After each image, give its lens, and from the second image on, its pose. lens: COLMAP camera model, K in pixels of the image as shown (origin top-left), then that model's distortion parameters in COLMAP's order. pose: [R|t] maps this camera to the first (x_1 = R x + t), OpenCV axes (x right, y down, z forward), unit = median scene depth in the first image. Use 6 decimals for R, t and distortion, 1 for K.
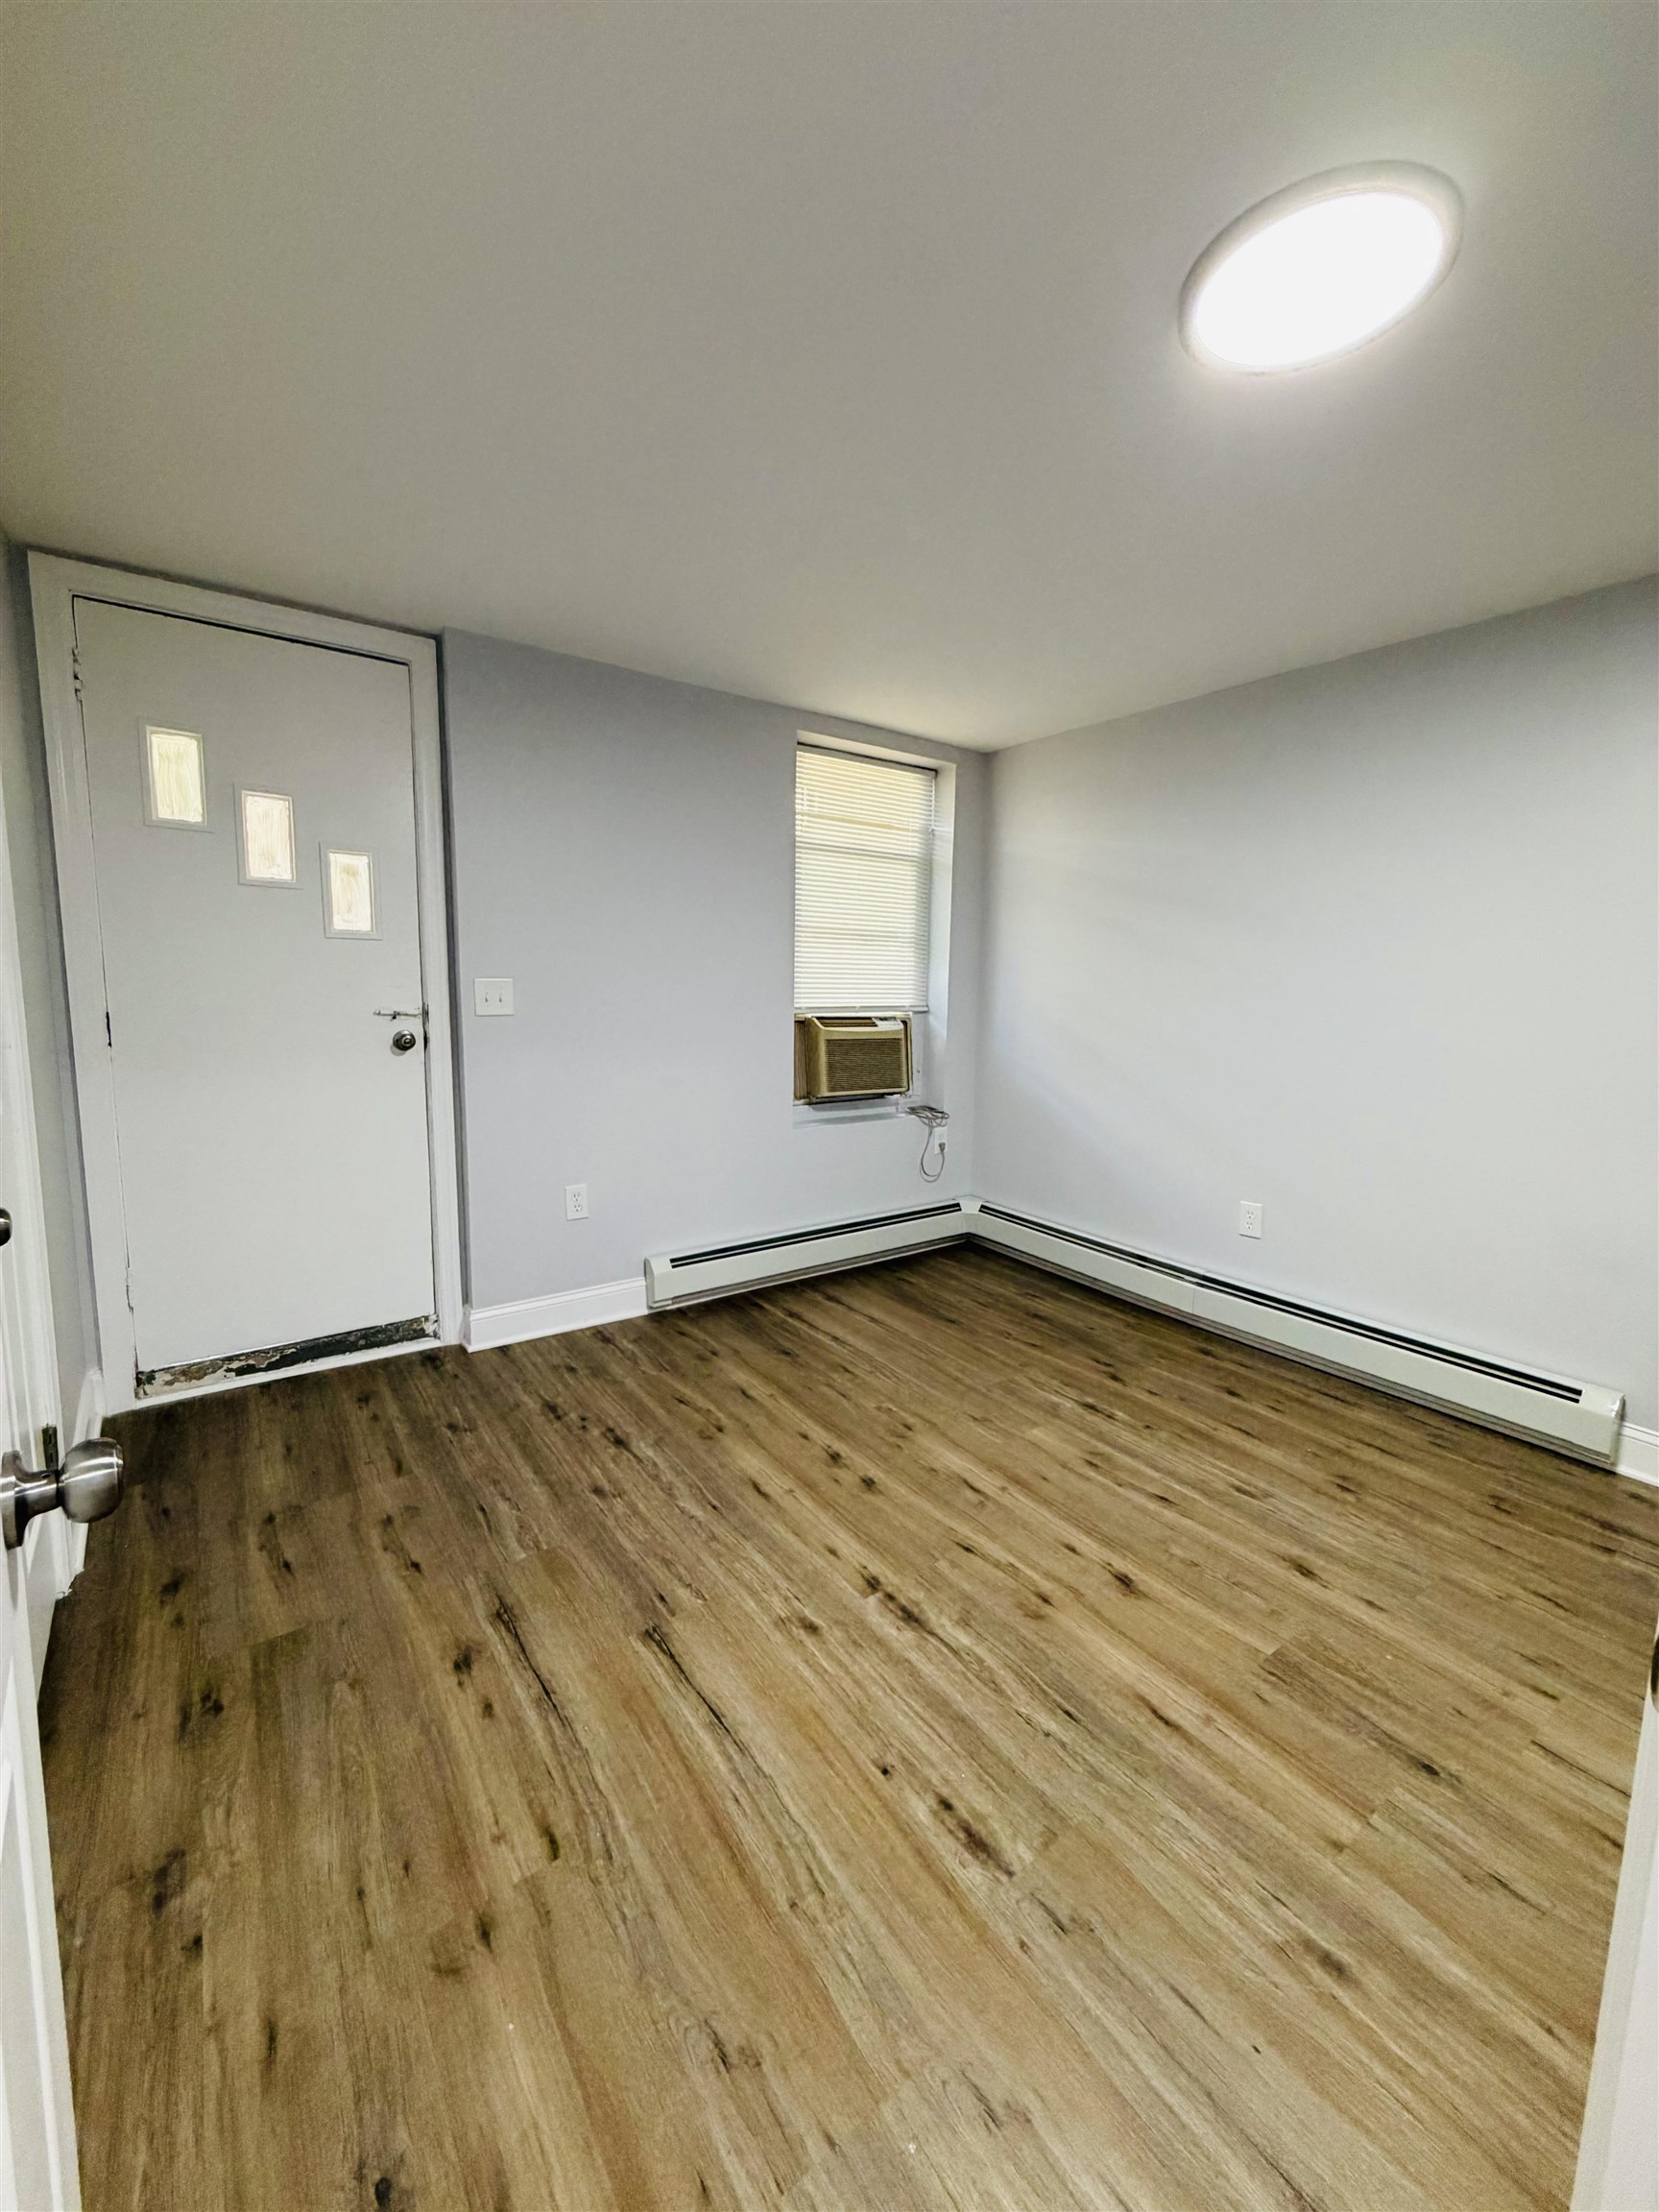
lens RADIAL K [[882.2, 0, 831.5], [0, 882.2, 1099.5], [0, 0, 1]] dist [0.000716, 0.000364]
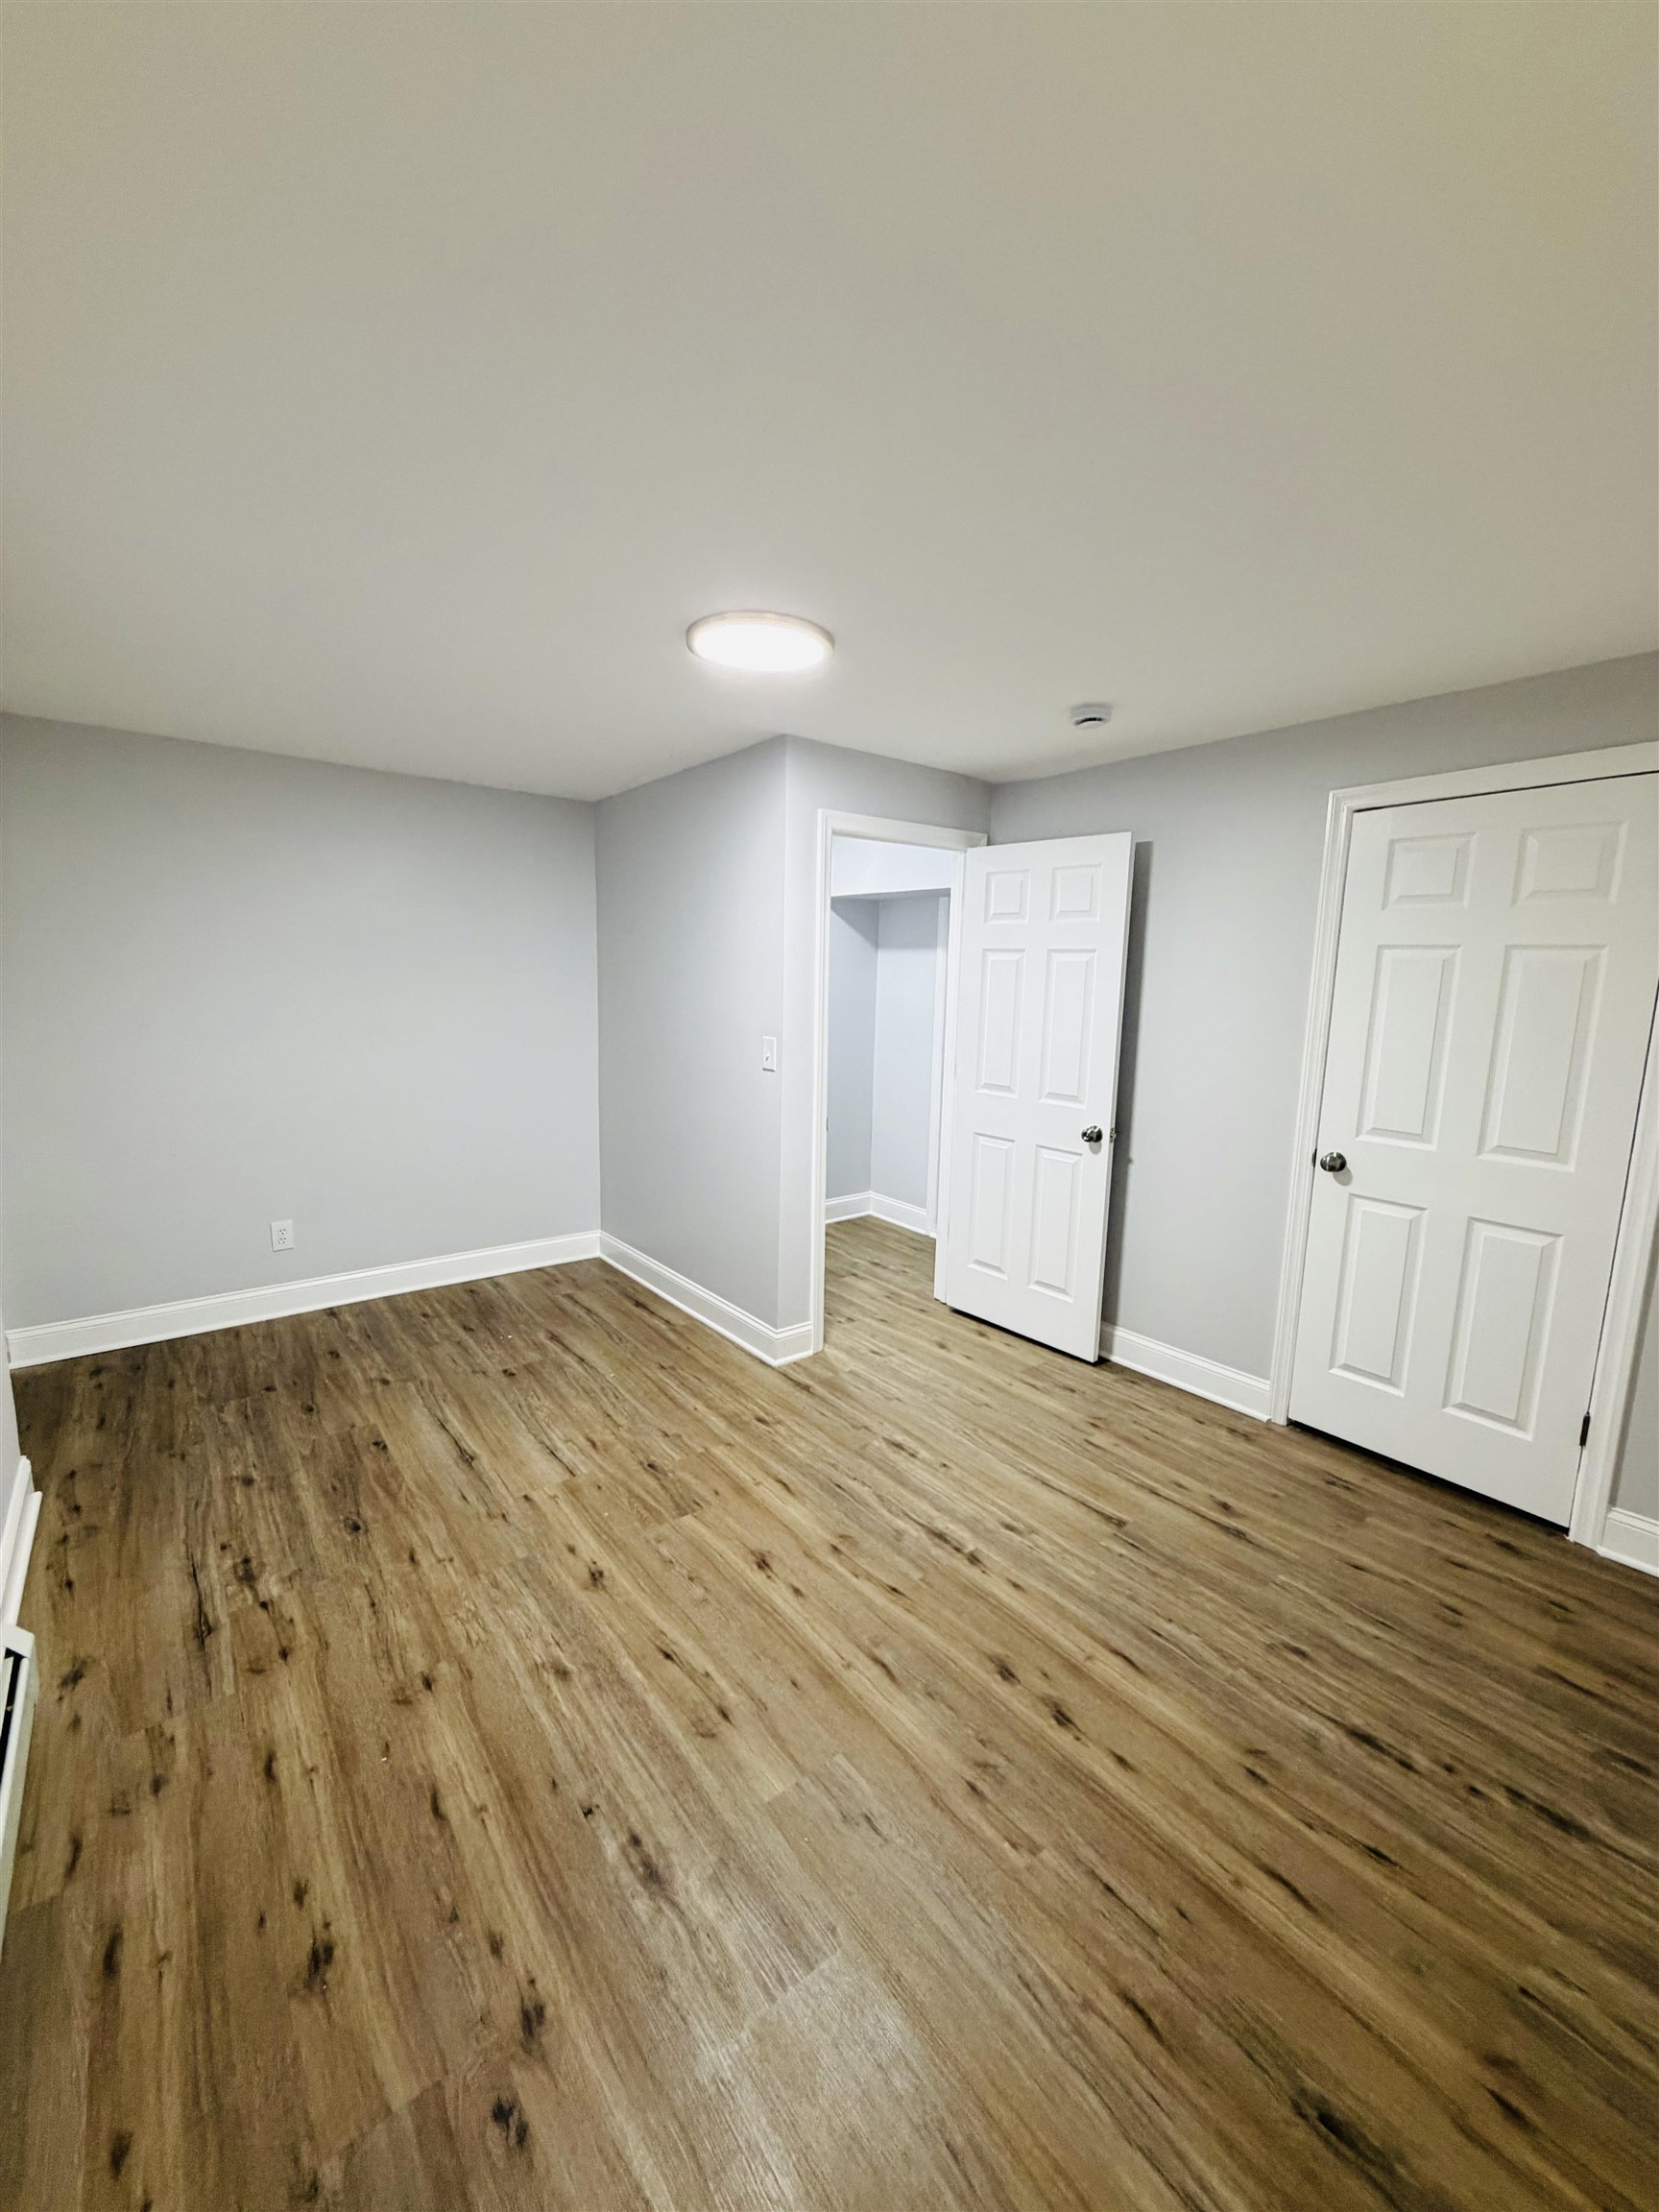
lens RADIAL K [[882.2, 0, 831.5], [0, 882.2, 1099.5], [0, 0, 1]] dist [0.000716, 0.000364]
pose [[-0.998275, -0.032214, -0.049075, 0.305196], [-0.044257, 0.962224, 0.268636, -0.356623], [0.038568, 0.270345, -0.961991, 1.888361]]
